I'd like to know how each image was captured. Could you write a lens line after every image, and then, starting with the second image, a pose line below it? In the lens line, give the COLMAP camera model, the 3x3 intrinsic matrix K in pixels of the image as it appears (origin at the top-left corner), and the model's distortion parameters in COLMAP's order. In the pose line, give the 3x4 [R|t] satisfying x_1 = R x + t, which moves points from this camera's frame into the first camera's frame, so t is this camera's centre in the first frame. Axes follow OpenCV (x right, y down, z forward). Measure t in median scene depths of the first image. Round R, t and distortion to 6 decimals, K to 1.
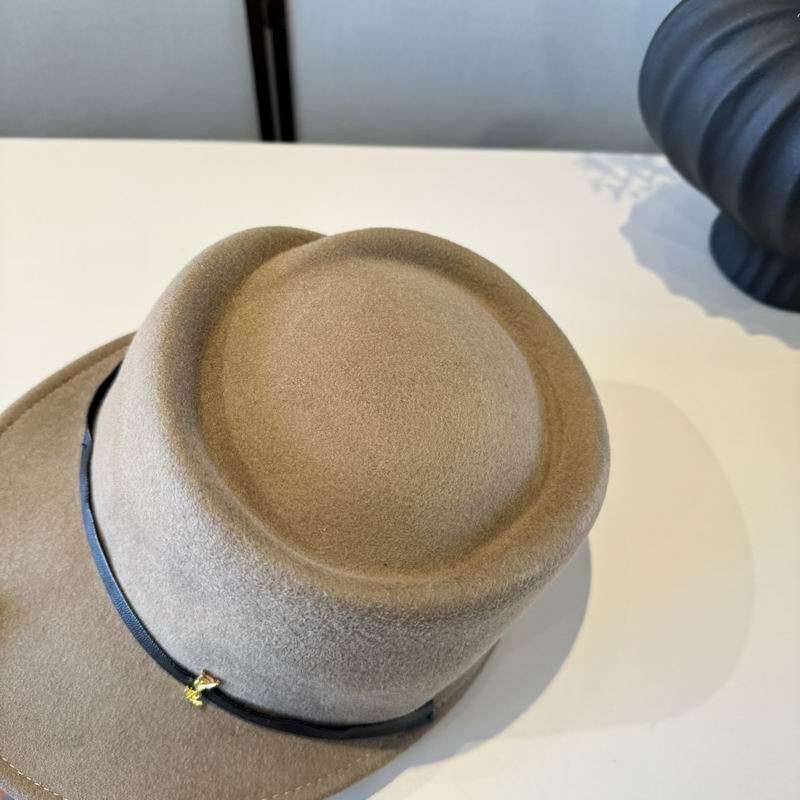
lens RADIAL K [[804.2, 0, 397.8], [0, 804.2, 398.5], [0, 0, 1]] dist [-0.032181, 0.000000]
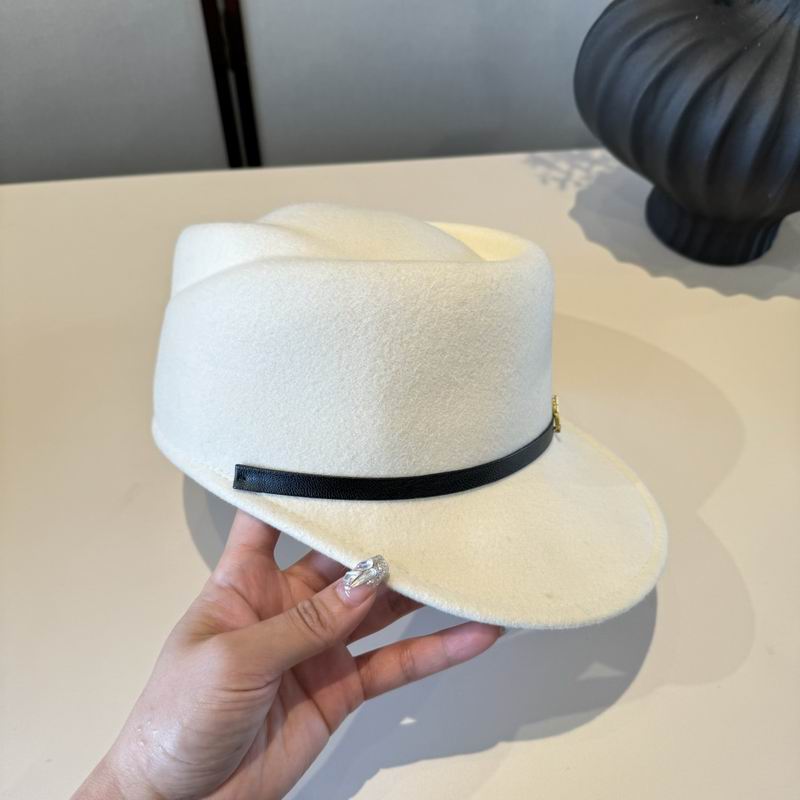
lens RADIAL K [[804.2, 0, 405.8], [0, 804.2, 402.5], [0, 0, 1]] dist [-0.032181, 0.000000]
pose [[0.991712, -0.106473, 0.071904, -0.072967], [0.109246, 0.993370, -0.035785, 0.080712], [-0.067617, 0.043344, 0.996769, -0.135181]]
